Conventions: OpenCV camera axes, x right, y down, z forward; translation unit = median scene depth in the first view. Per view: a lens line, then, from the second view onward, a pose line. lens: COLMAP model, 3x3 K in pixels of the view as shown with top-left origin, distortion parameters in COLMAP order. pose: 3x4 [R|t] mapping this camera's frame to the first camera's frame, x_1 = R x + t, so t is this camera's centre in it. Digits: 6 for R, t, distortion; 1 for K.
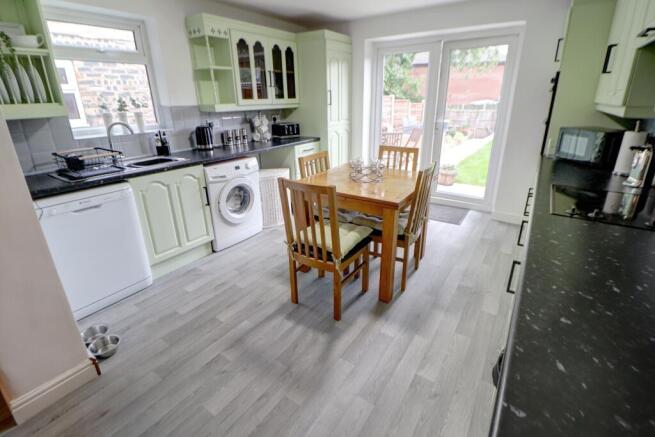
lens RADIAL K [[304.4, 0, 331.0], [0, 304.4, 204.4], [0, 0, 1]] dist [-0.001393, -0.017534]
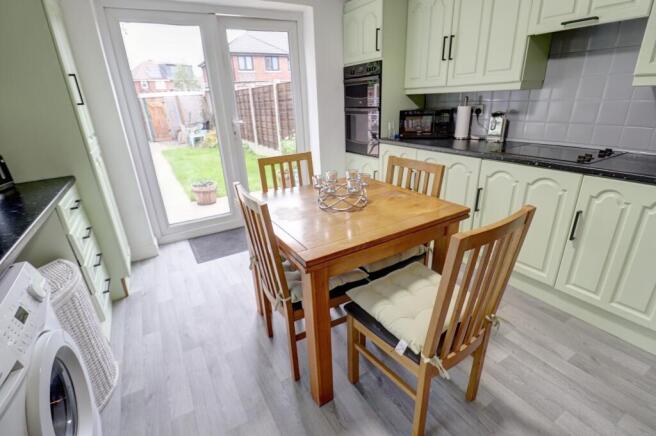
lens RADIAL K [[310.3, 0, 329.4], [0, 310.3, 222.2], [0, 0, 1]] dist [-0.015557, -0.000647]
pose [[0.429251, -0.341744, 0.836035, -0.465447], [0.328996, 0.921219, 0.207646, -0.195078], [-0.841133, 0.185920, 0.507867, 0.701509]]
